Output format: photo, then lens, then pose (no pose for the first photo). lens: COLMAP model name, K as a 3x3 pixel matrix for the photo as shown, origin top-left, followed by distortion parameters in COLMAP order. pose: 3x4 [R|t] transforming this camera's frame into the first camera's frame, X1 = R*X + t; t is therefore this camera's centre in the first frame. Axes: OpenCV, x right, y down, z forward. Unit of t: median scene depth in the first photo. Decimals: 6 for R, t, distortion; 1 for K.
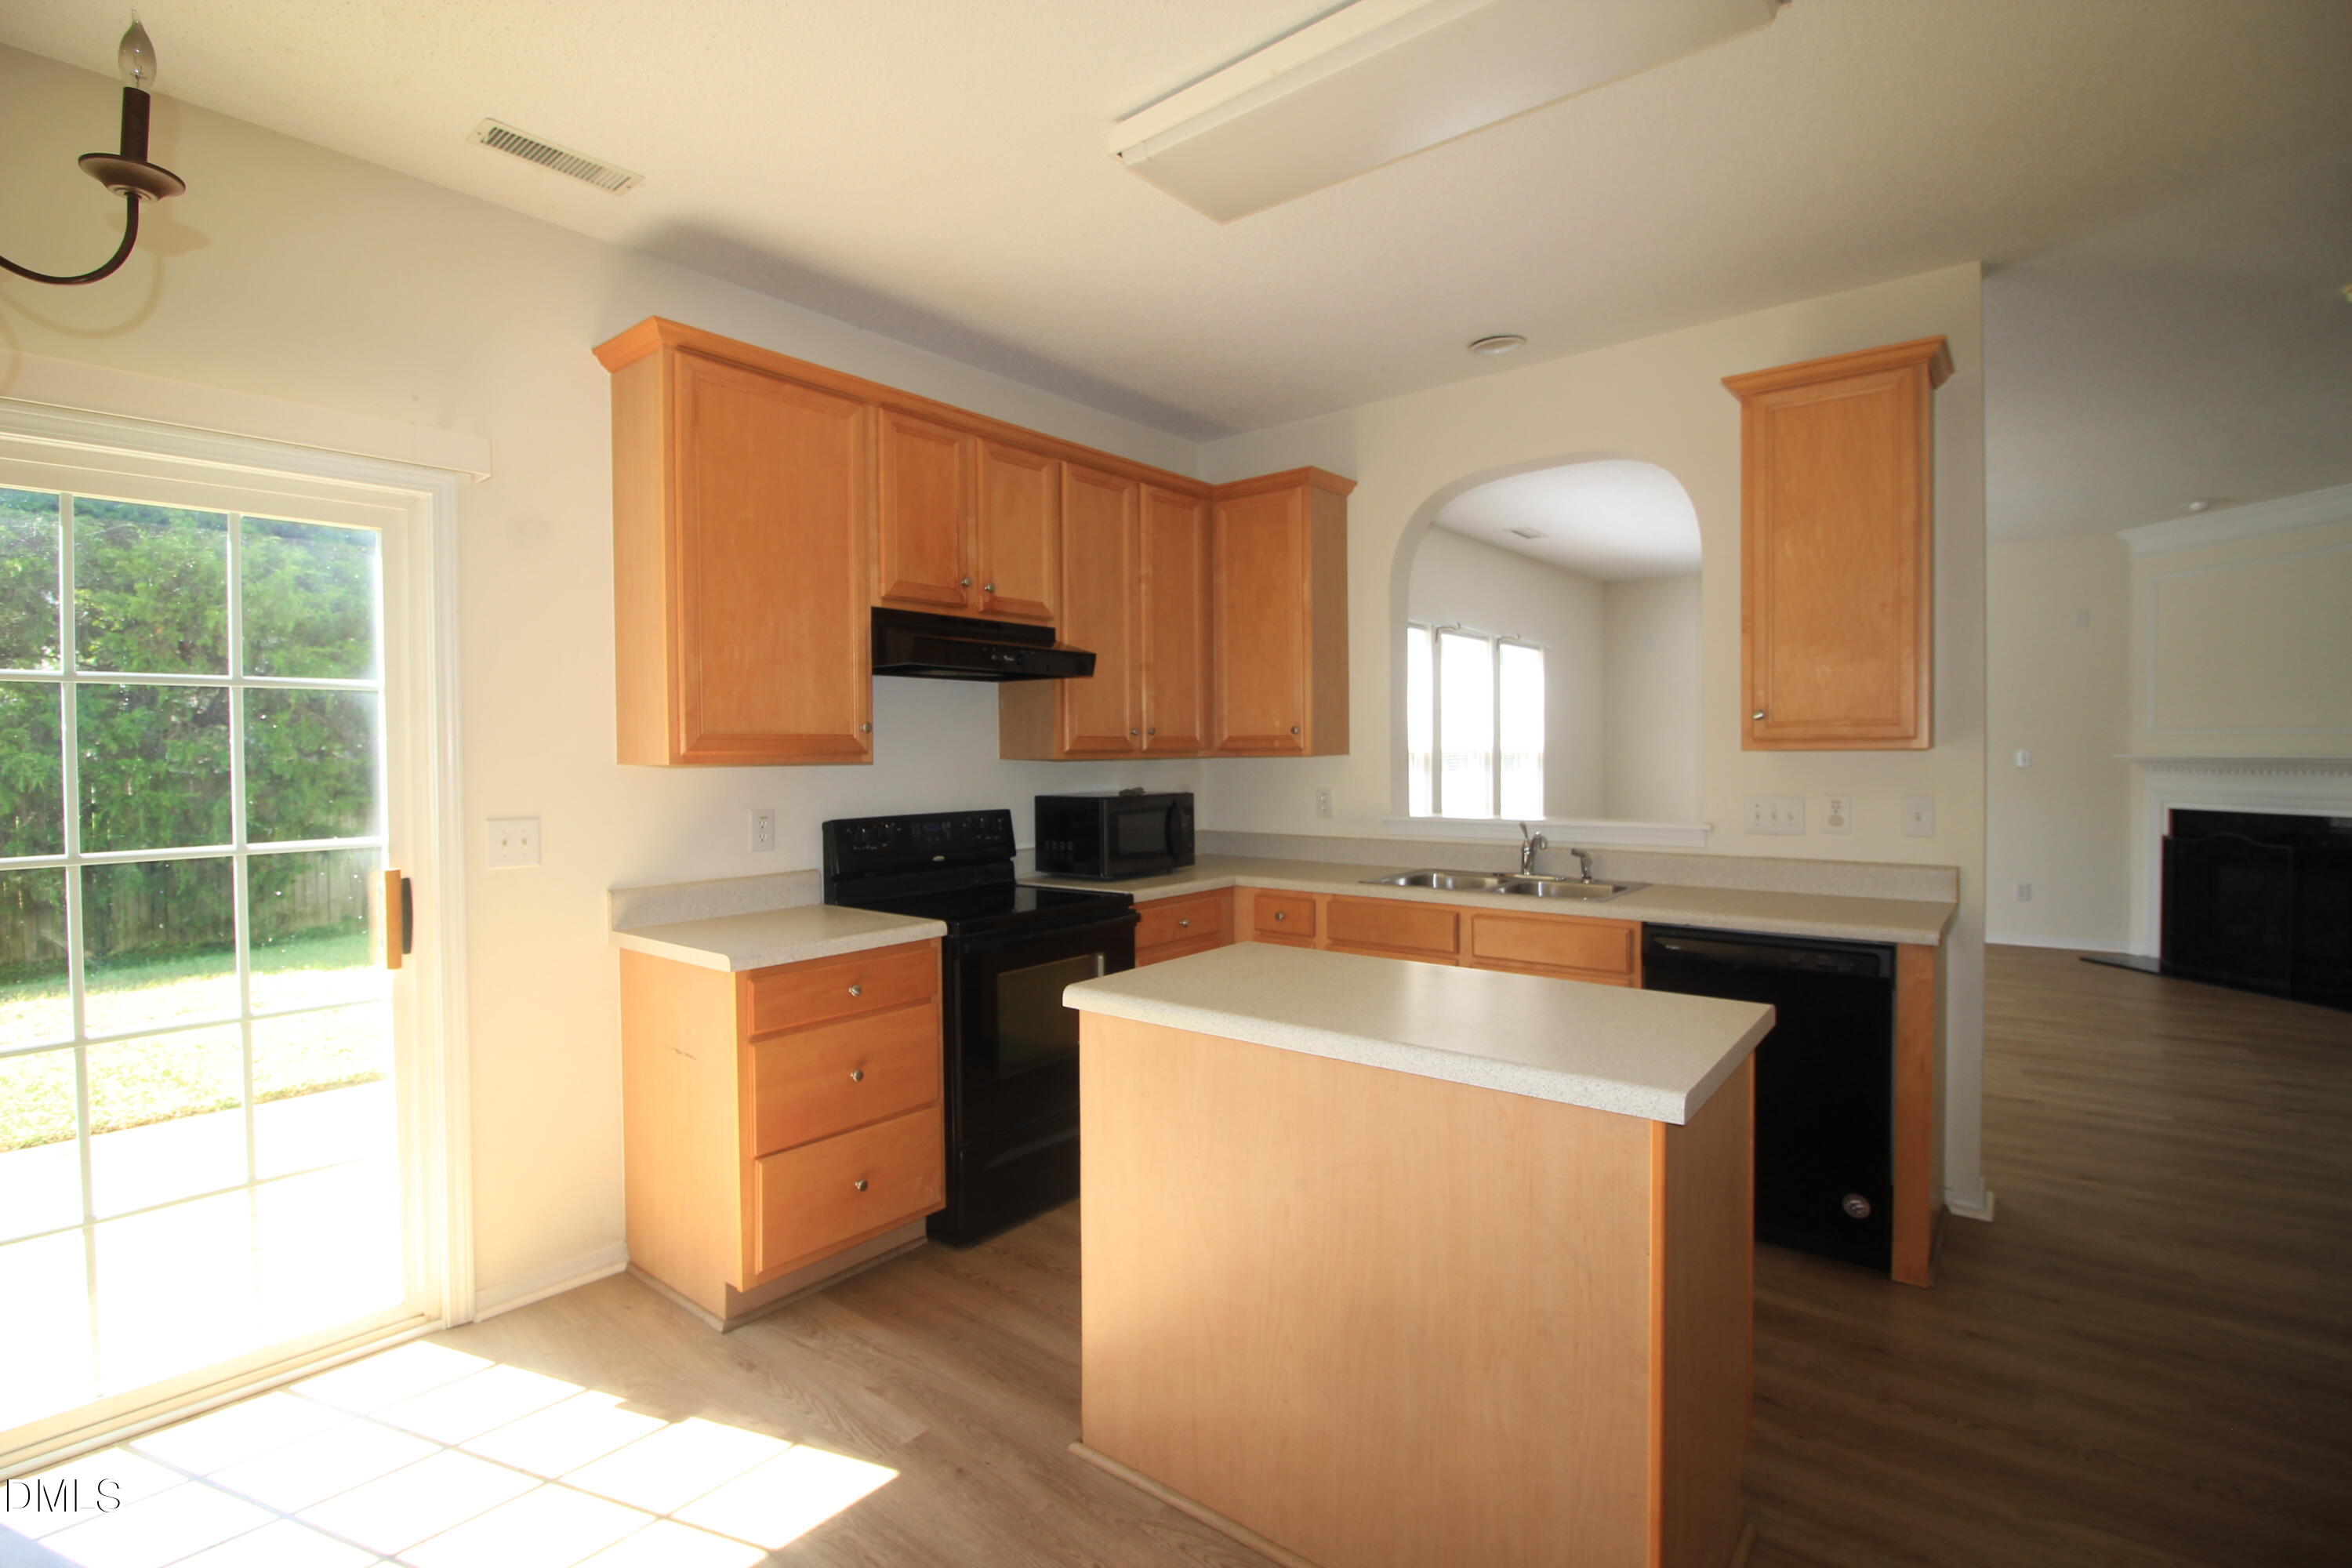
lens RADIAL K [[1079.3, 0, 1159.7], [0, 1079.3, 768.3], [0, 0, 1]] dist [0.000243, -0.013571]
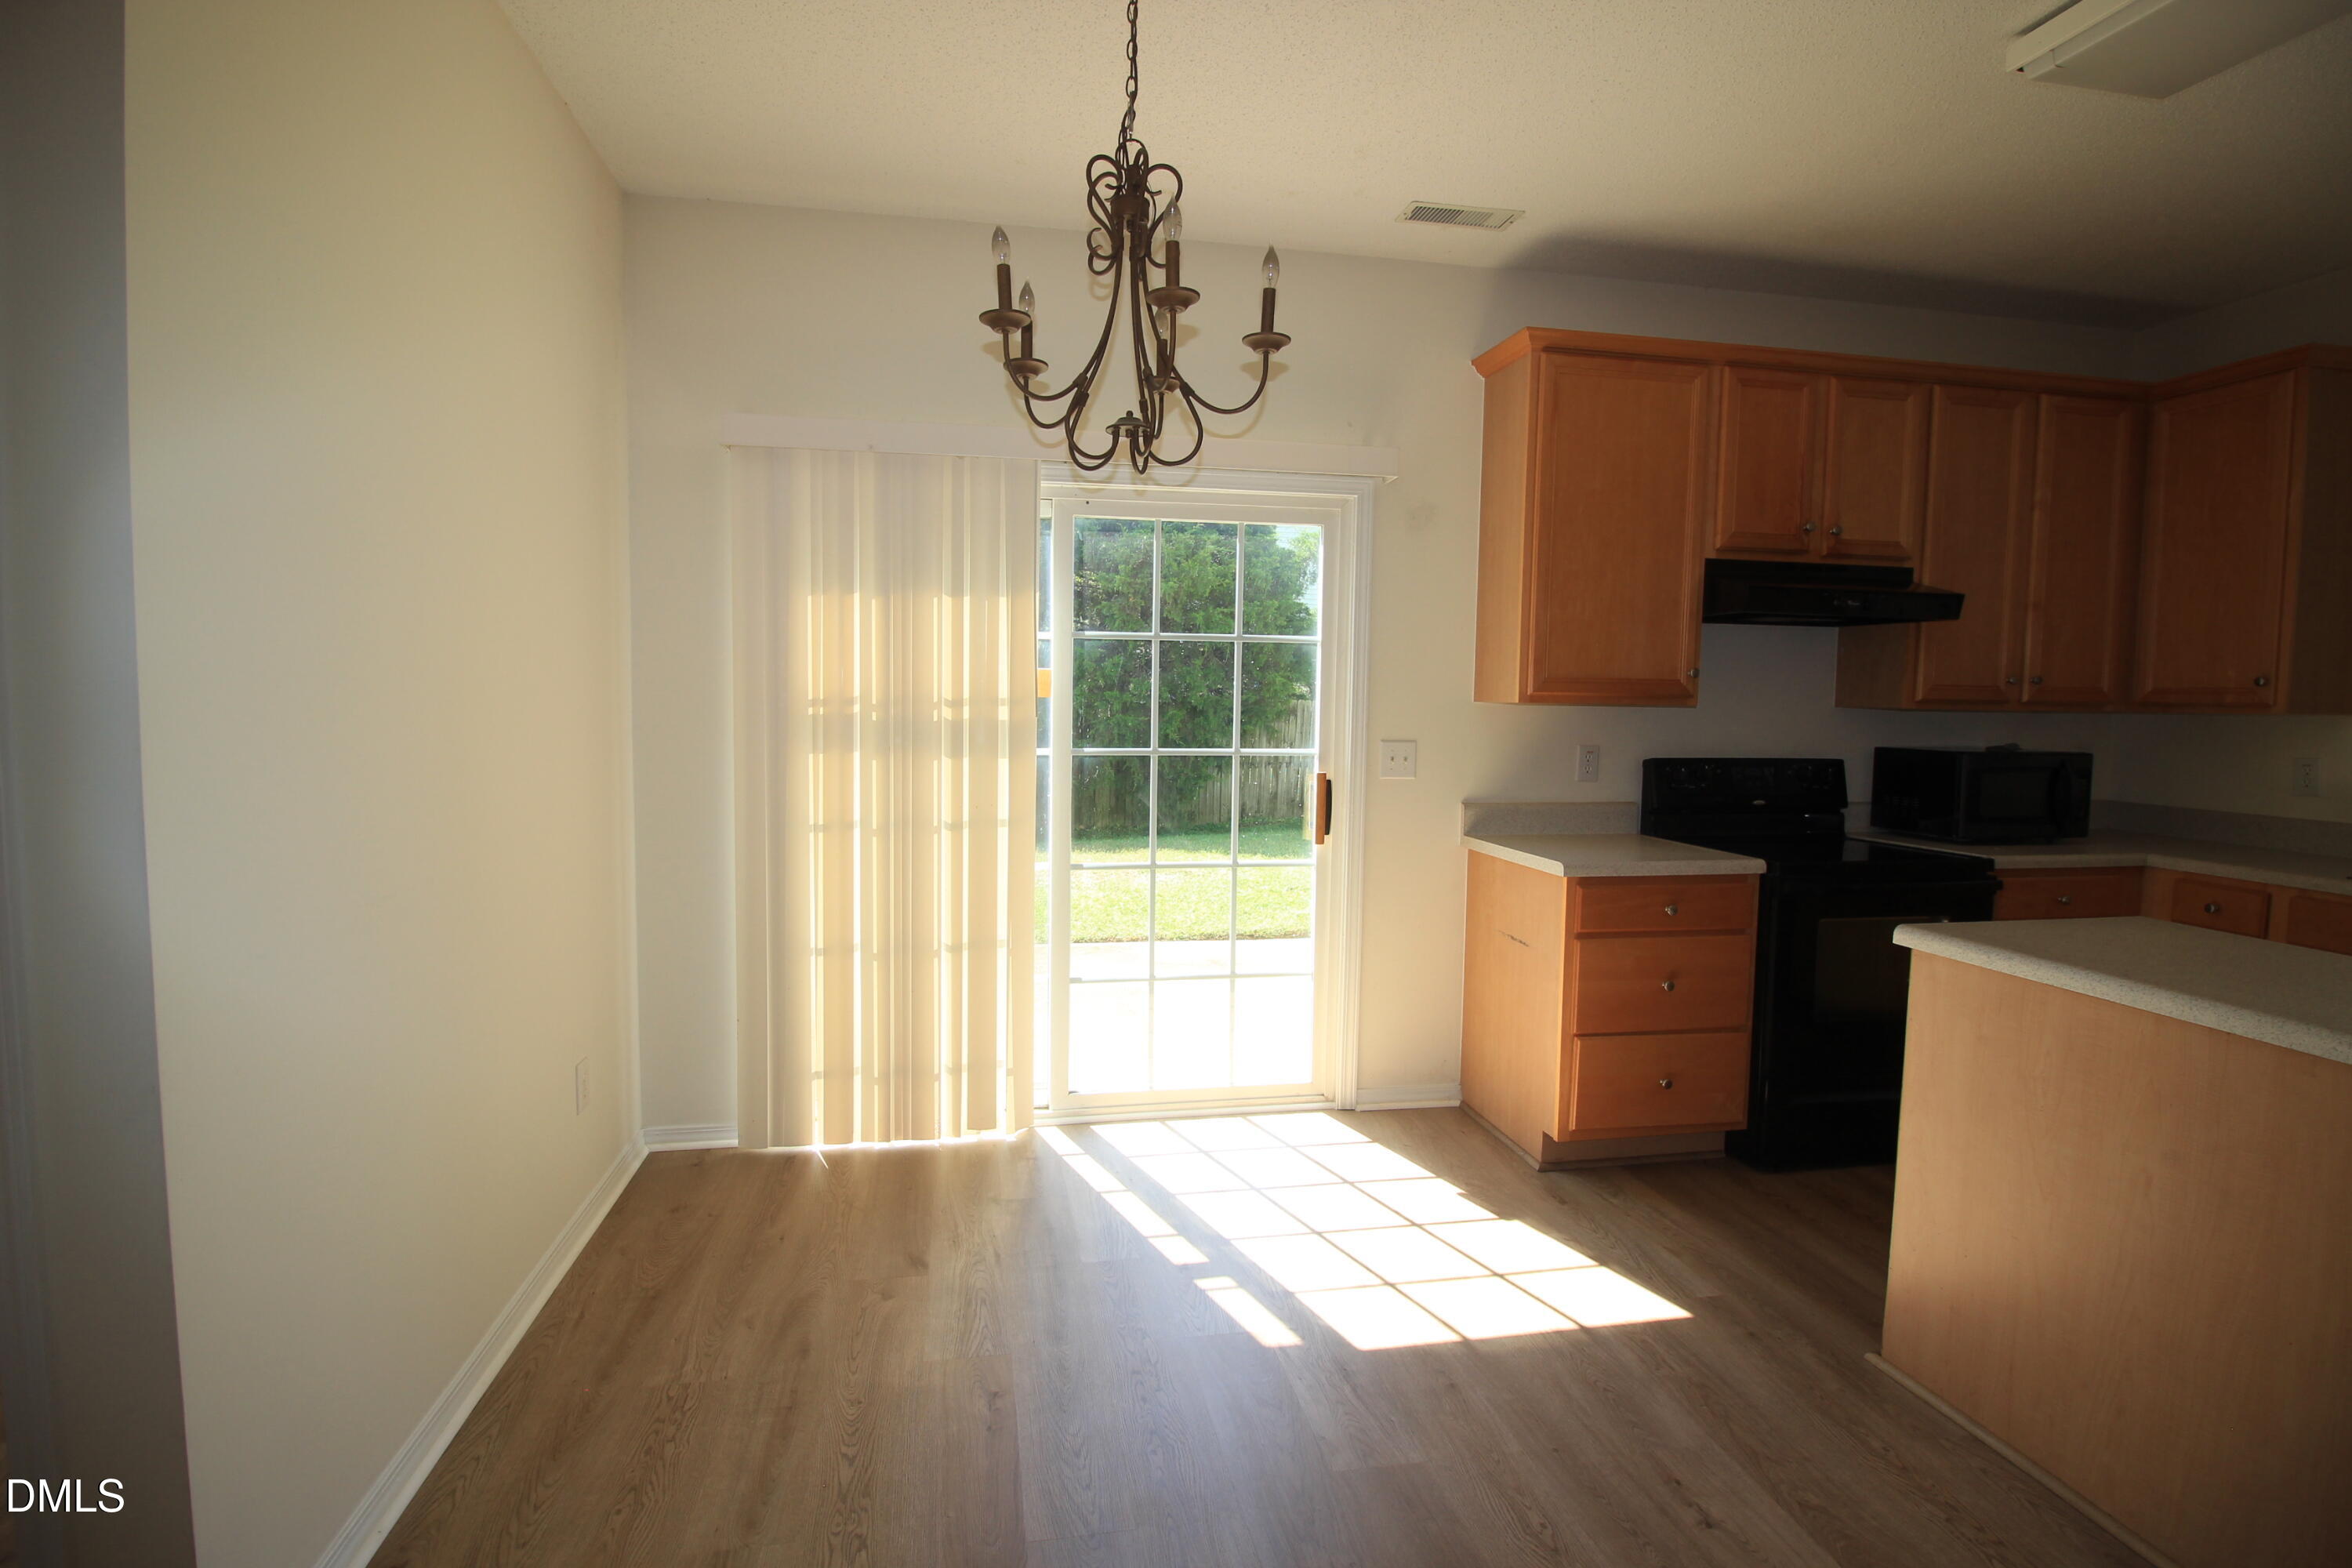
lens RADIAL K [[1079.3, 0, 1159.7], [0, 1079.3, 768.3], [0, 0, 1]] dist [0.000243, -0.013571]
pose [[0.762939, 0.063899, -0.643304, 0.019547], [-0.031456, 0.997594, 0.061784, 0.007657], [0.645704, -0.026902, 0.763113, -0.170865]]
